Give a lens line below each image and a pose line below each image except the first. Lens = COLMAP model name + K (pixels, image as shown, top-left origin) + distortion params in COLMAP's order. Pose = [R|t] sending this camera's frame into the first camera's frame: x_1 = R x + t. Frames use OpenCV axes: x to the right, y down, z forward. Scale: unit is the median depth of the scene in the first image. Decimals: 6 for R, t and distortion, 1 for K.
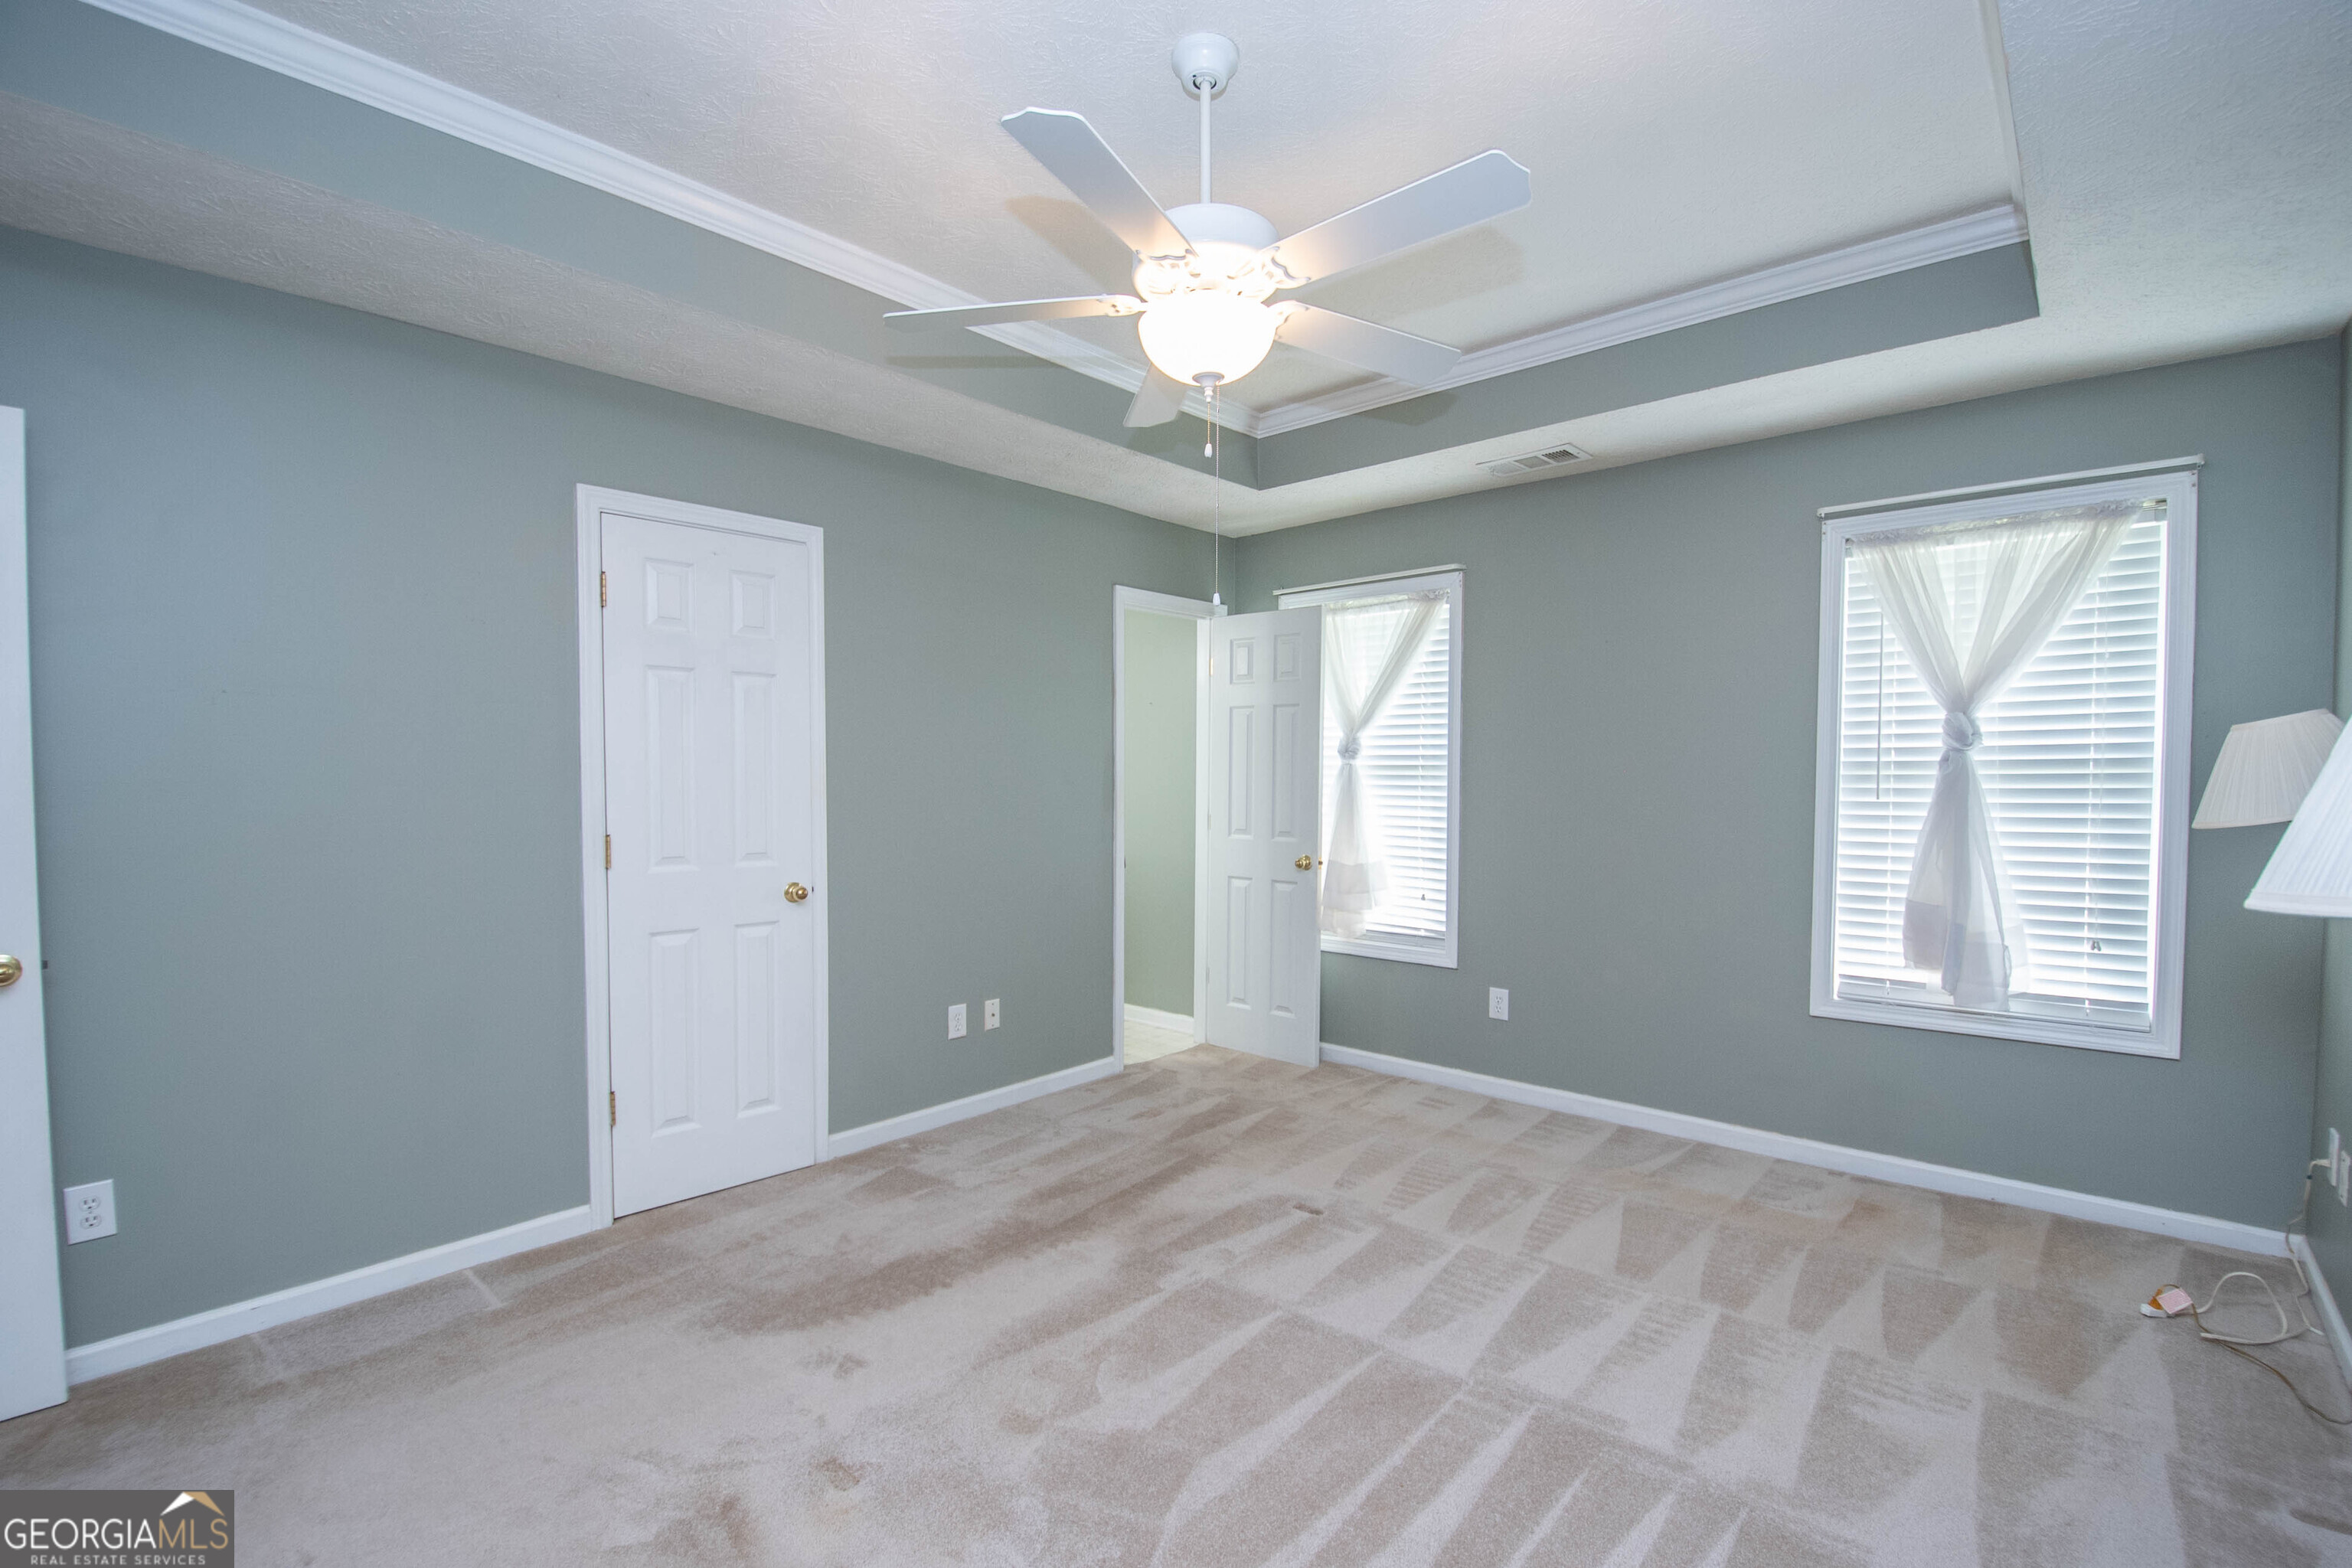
lens RADIAL K [[1046.8, 0, 1191.4], [0, 1046.8, 812.4], [0, 0, 1]] dist [0.011722, -0.023050]
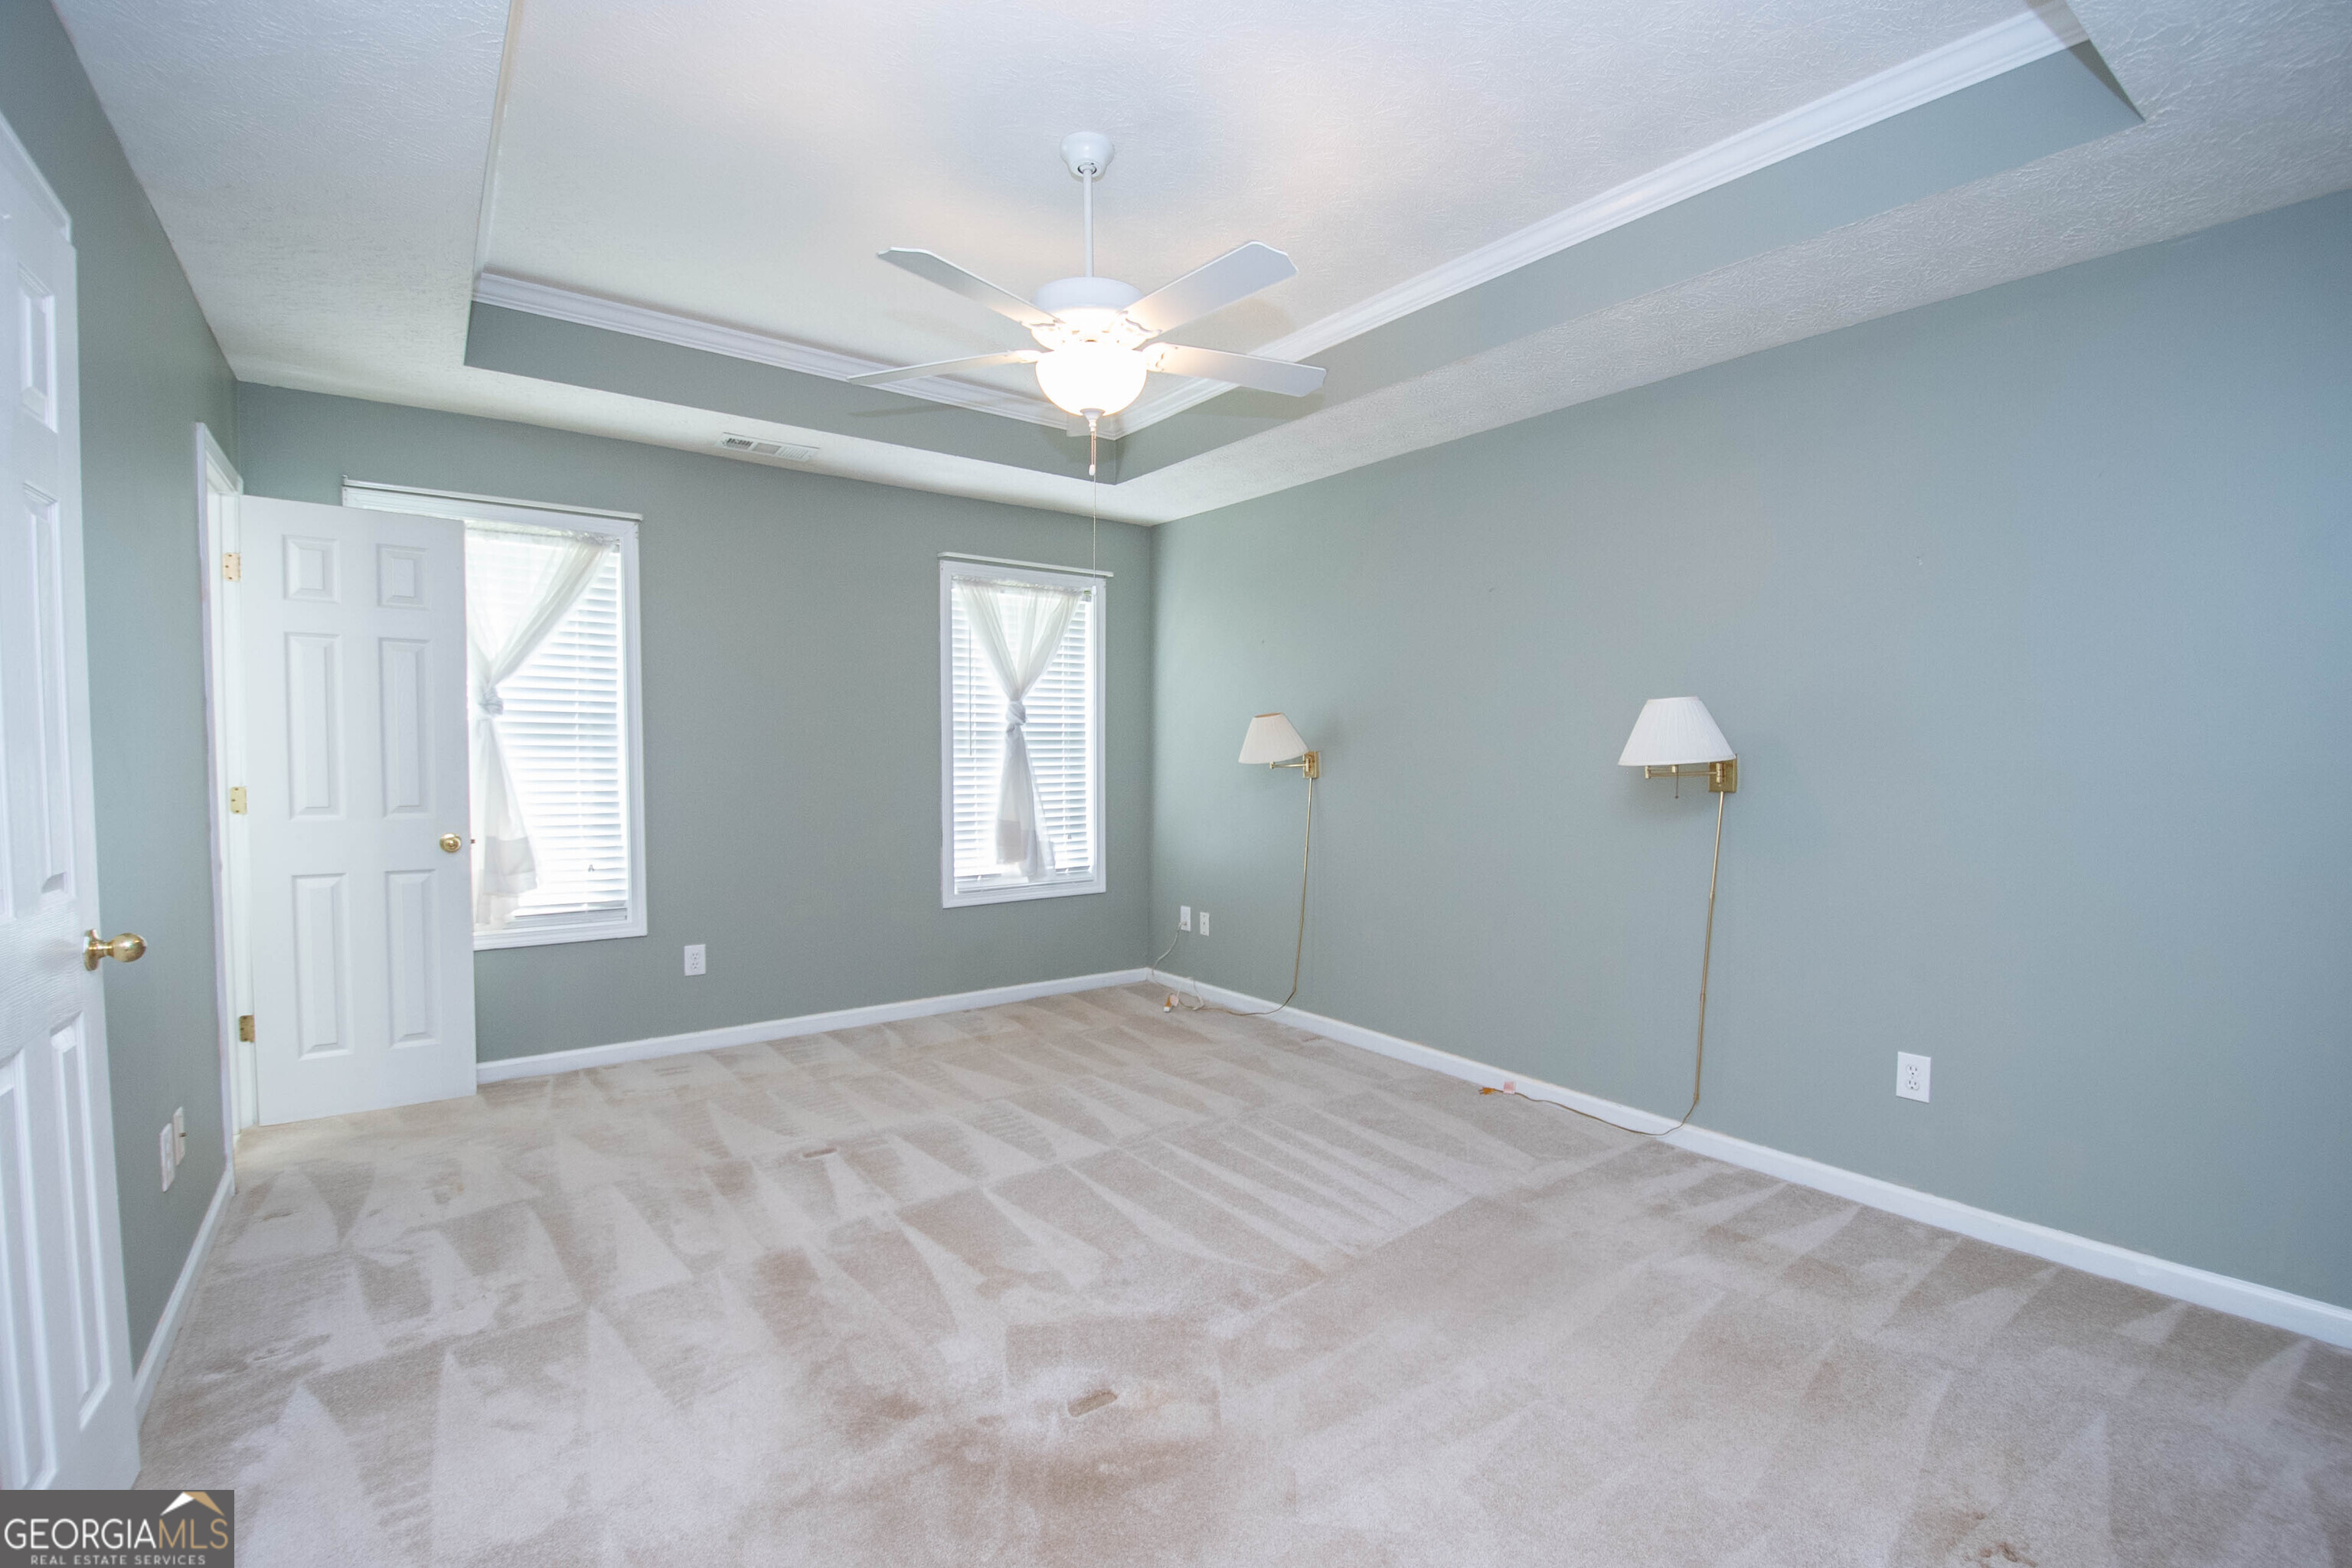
lens RADIAL K [[1046.8, 0, 1191.4], [0, 1046.8, 812.4], [0, 0, 1]] dist [0.011722, -0.023050]
pose [[0.202140, -0.056267, 0.977739, -0.725575], [0.029153, 0.998251, 0.051421, 0.000527], [-0.978923, 0.018109, 0.203427, 0.381093]]
